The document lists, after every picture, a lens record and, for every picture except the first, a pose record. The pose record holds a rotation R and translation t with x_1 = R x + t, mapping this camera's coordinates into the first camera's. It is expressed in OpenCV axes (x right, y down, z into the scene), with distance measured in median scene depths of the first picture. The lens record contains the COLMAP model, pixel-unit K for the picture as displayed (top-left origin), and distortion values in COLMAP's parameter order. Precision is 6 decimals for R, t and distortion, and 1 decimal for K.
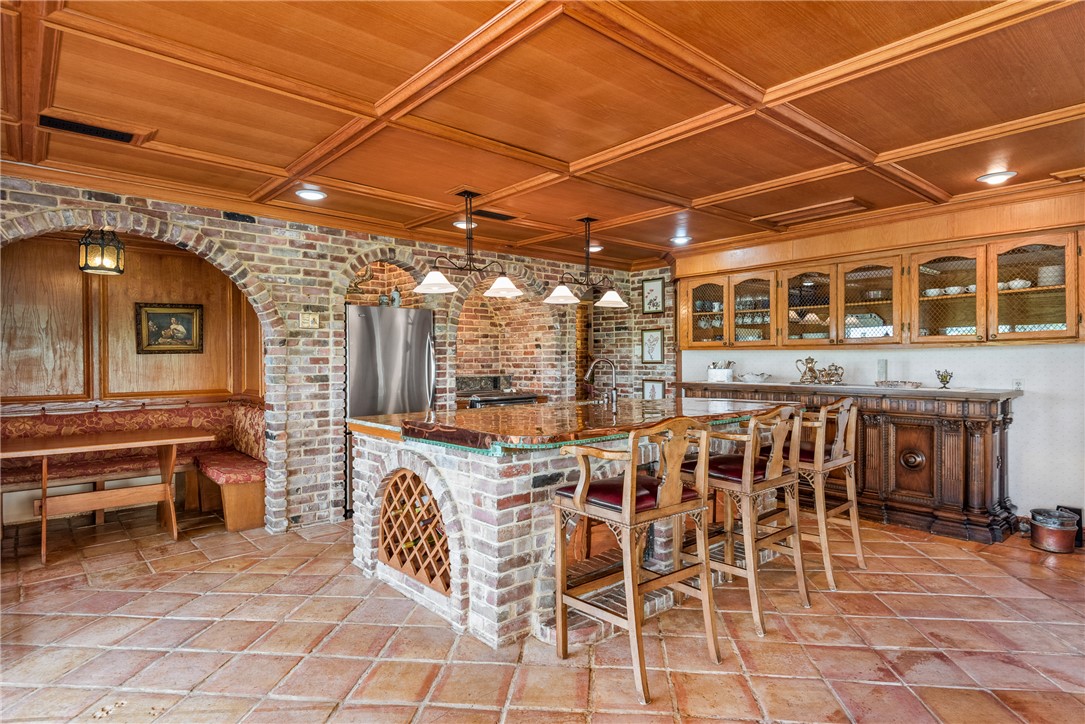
lens RADIAL K [[562.4, 0, 540.6], [0, 562.4, 368.5], [0, 0, 1]] dist [0.015721, 0.000341]
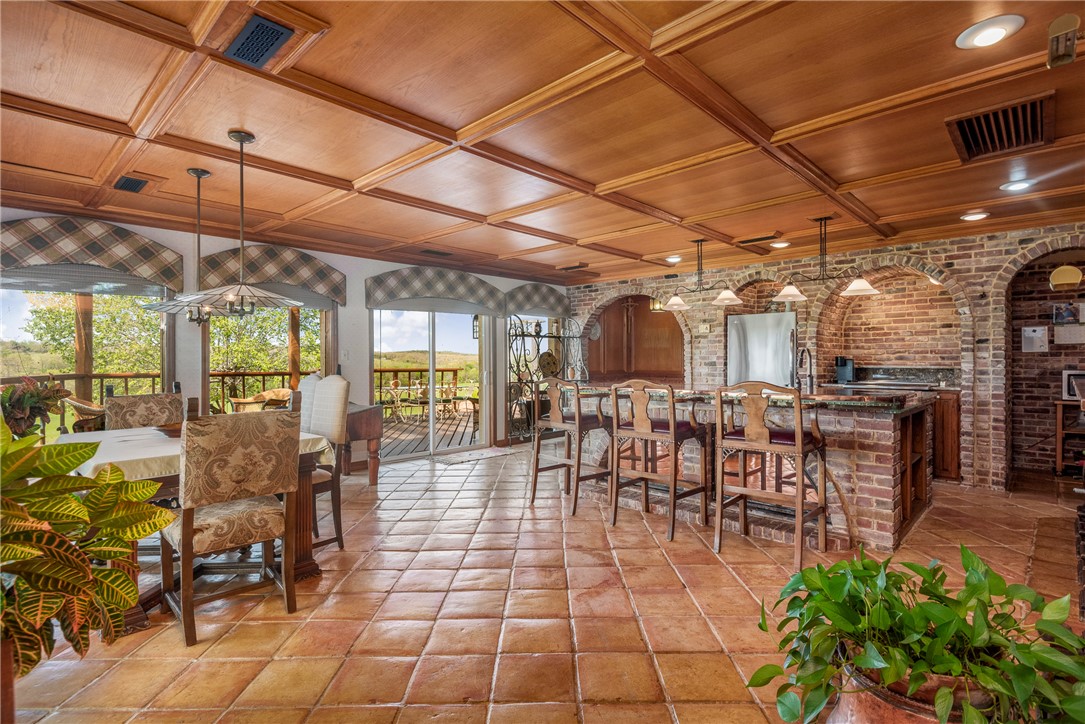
lens RADIAL K [[529.9, 0, 549.1], [0, 529.9, 360.2], [0, 0, 1]] dist [-0.003180, -0.000122]
pose [[0.084517, 0.006333, -0.996402, 1.039671], [-0.015075, 0.999873, 0.005076, 0.006804], [0.996308, 0.014591, 0.084602, 0.398201]]
